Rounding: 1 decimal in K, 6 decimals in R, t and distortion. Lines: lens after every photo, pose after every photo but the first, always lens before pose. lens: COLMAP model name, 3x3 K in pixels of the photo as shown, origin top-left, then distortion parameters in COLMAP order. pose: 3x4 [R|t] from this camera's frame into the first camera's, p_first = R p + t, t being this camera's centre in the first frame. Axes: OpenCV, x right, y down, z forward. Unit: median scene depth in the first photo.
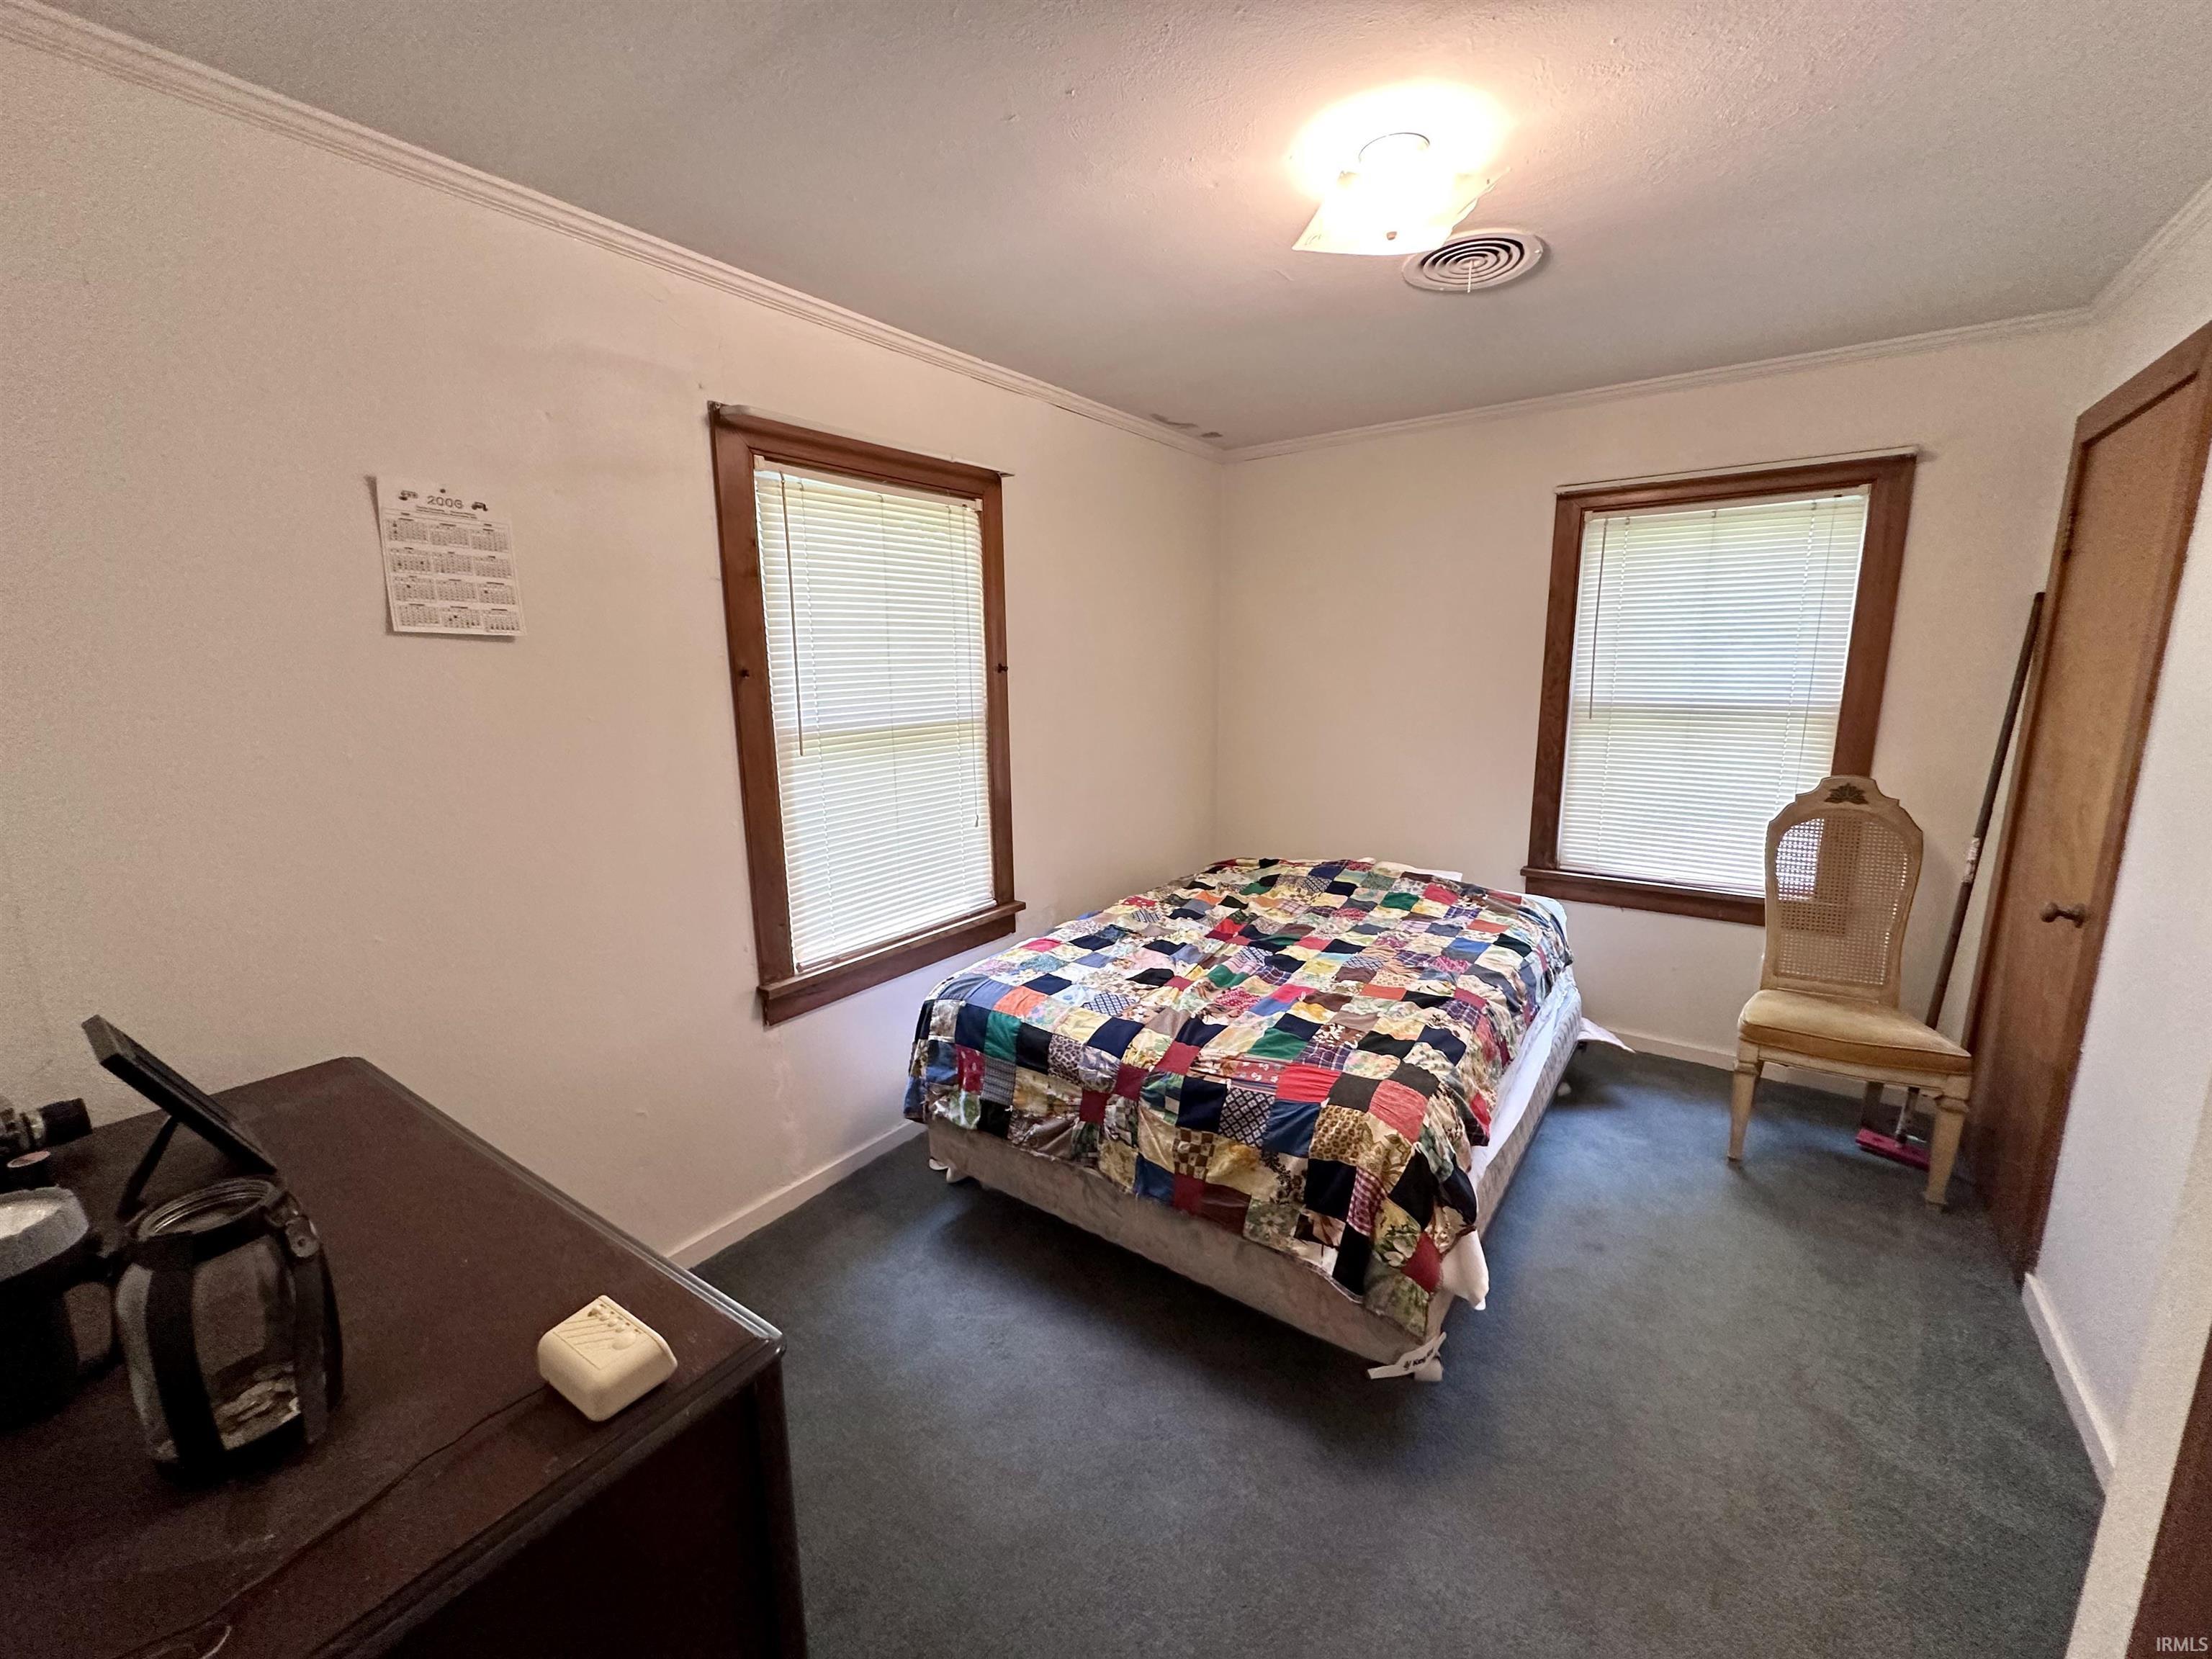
lens RADIAL K [[886.3, 0, 1106.8], [0, 886.3, 828.2], [0, 0, 1]] dist [-0.001609, -0.000032]
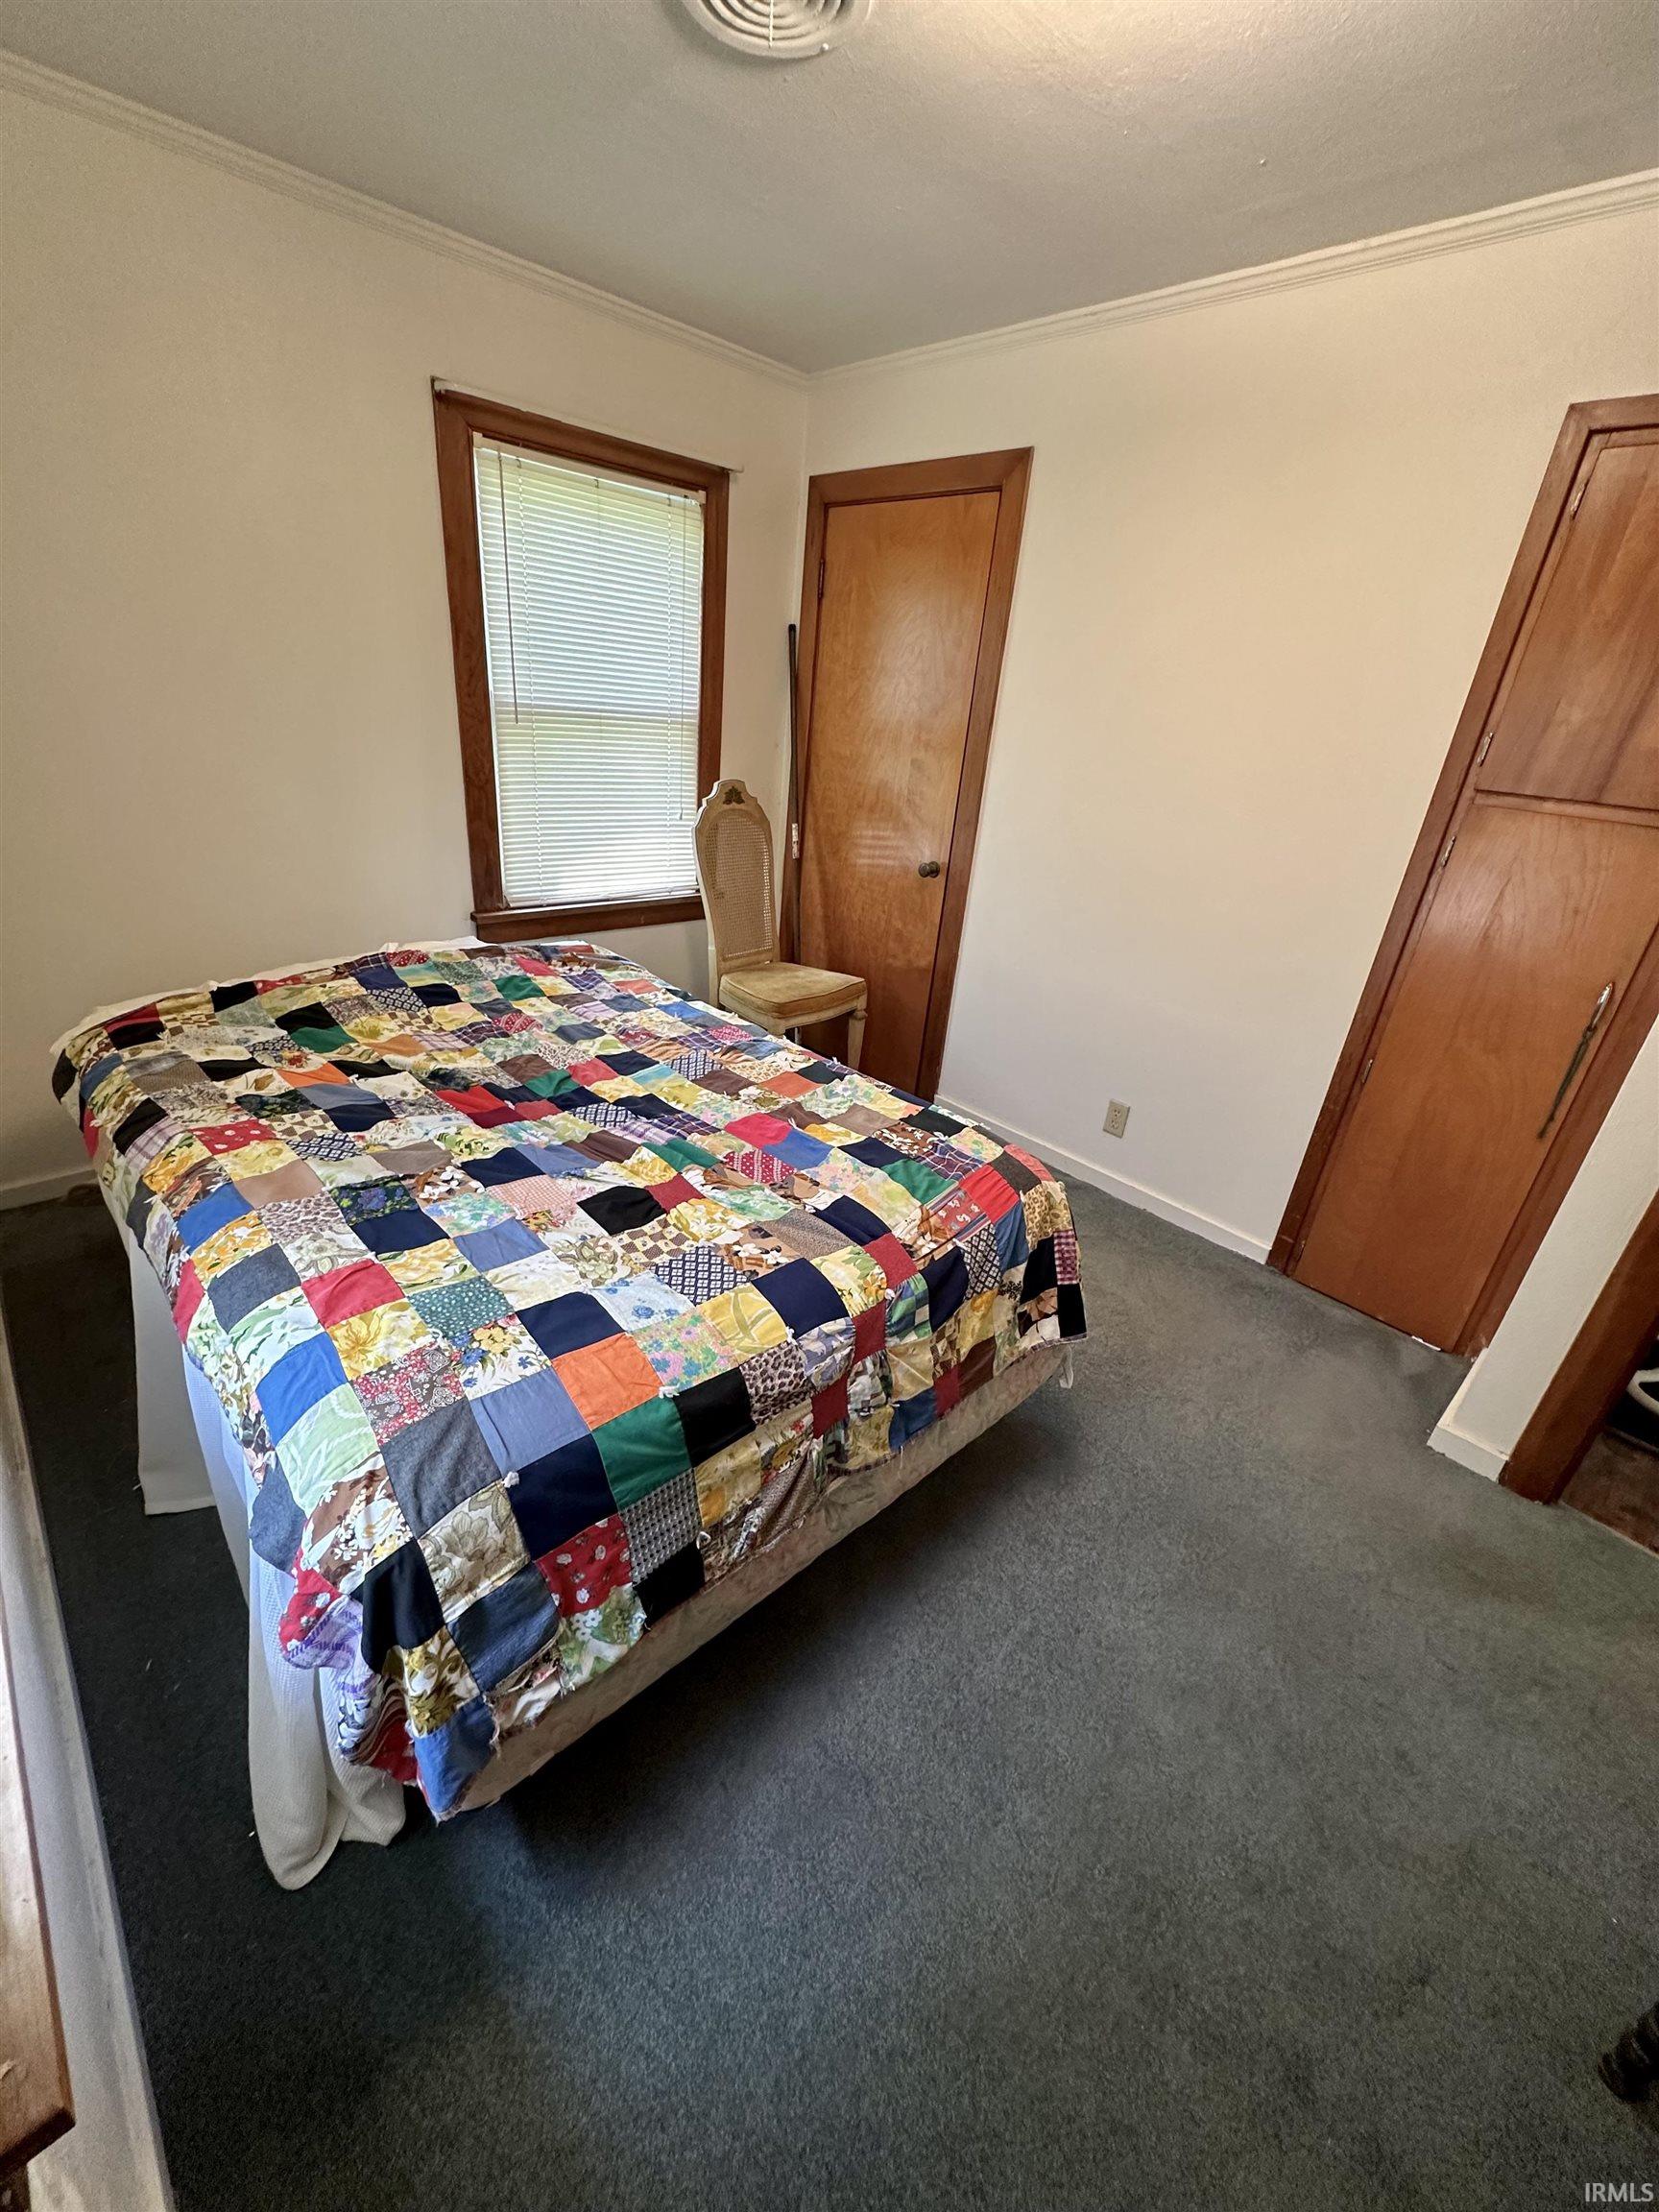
lens RADIAL K [[886.3, 0, 831.3], [0, 886.3, 1107.9], [0, 0, 1]] dist [-0.001609, -0.000032]
pose [[0.178812, -0.393472, 0.901780, -0.402860], [0.092789, 0.919210, 0.382678, -0.103227], [-0.979498, 0.015247, 0.200875, 0.684038]]
